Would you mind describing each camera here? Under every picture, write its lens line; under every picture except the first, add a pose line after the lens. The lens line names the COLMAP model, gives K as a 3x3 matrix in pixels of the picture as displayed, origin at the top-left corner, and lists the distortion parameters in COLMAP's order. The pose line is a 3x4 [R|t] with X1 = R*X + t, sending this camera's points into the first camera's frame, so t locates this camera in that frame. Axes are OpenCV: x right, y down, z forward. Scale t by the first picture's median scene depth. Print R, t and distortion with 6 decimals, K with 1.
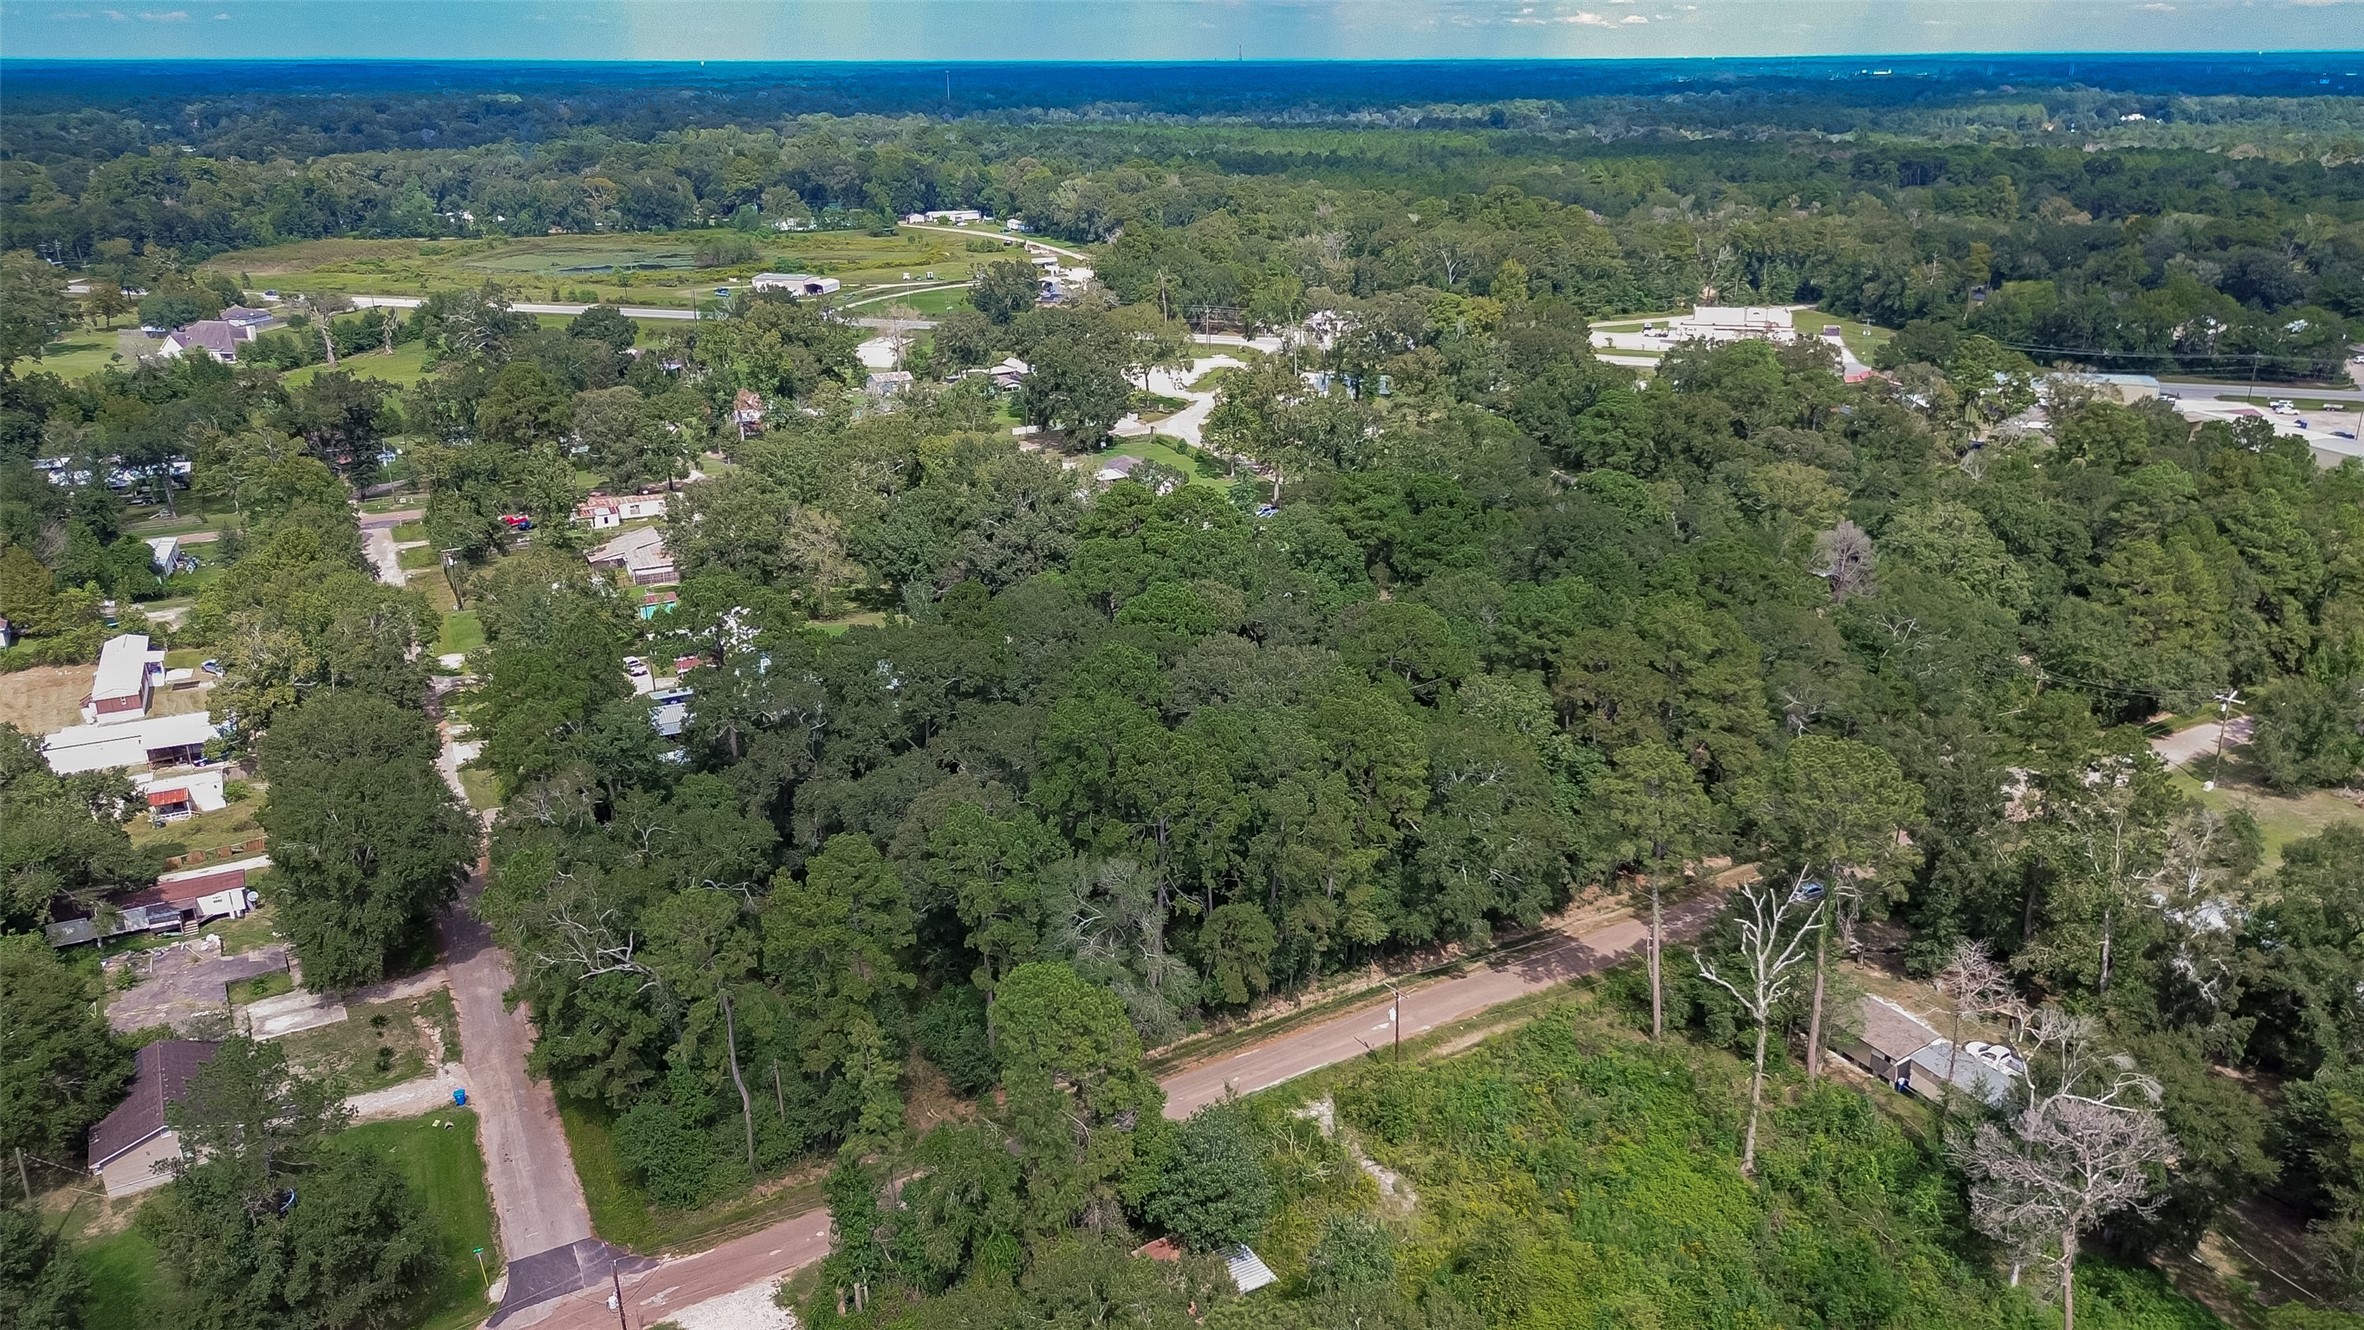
lens RADIAL K [[1678.9, 0, 1182.0], [0, 1678.9, 665.0], [0, 0, 1]] dist [0.066393, -0.064192]
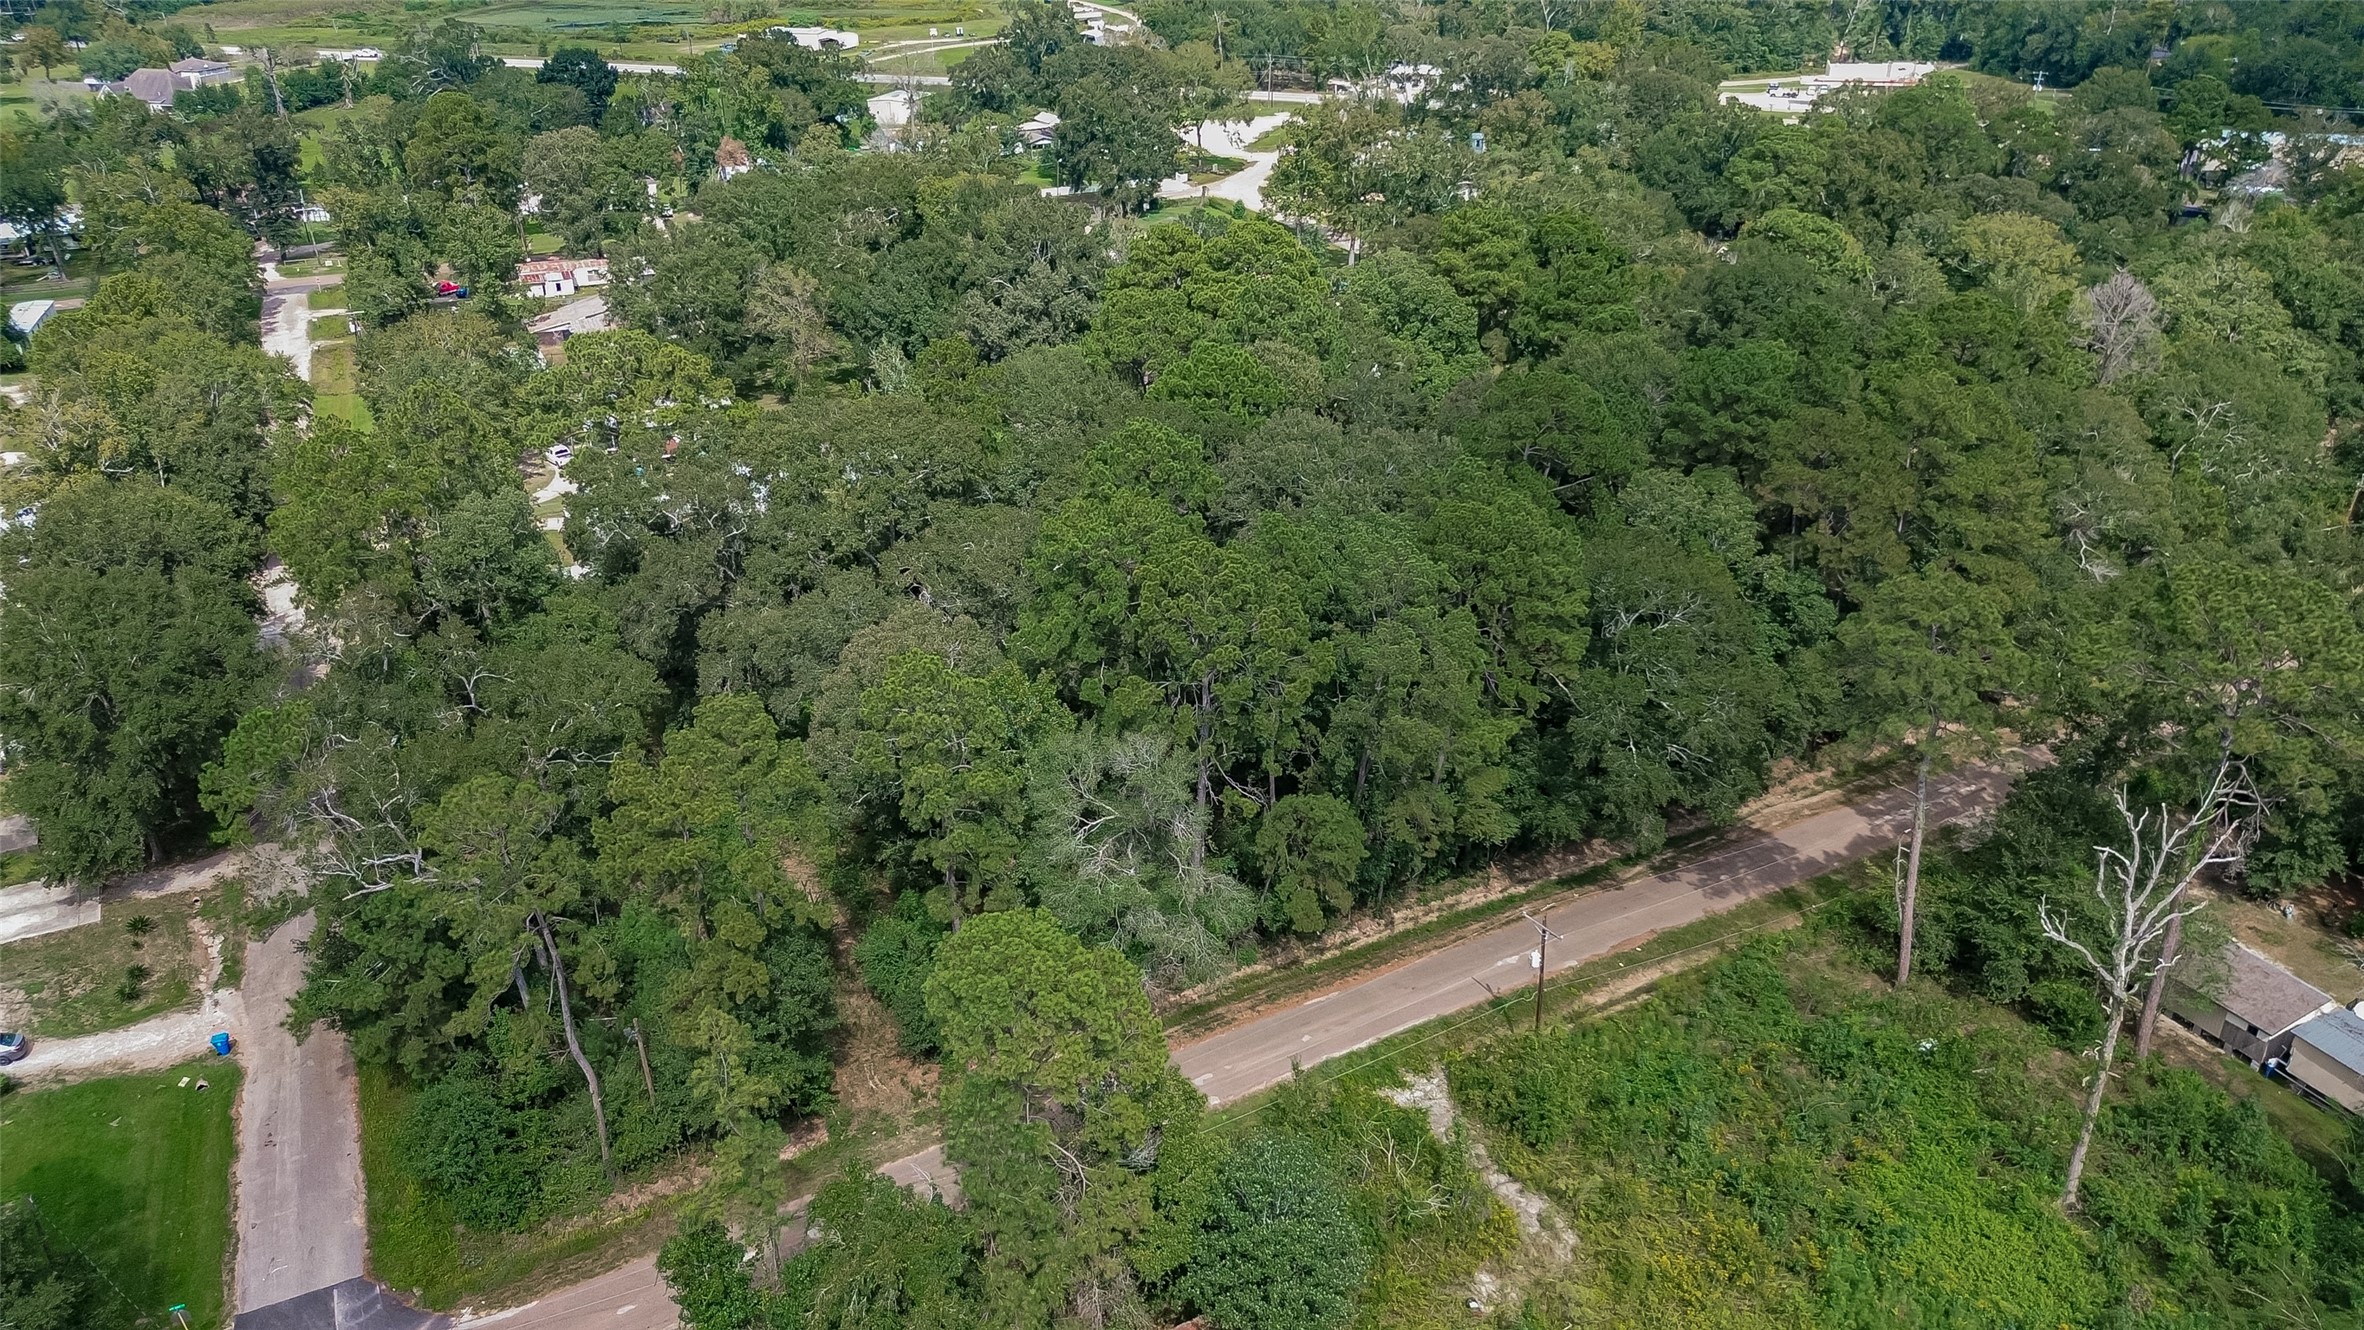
lens RADIAL K [[1678.9, 0, 1182.0], [0, 1678.9, 665.0], [0, 0, 1]] dist [0.066393, -0.064192]
pose [[0.999473, 0.013274, -0.029607, -0.001000], [-0.009918, 0.993797, 0.110763, 0.009933], [0.030894, -0.110411, 0.993406, 0.262611]]
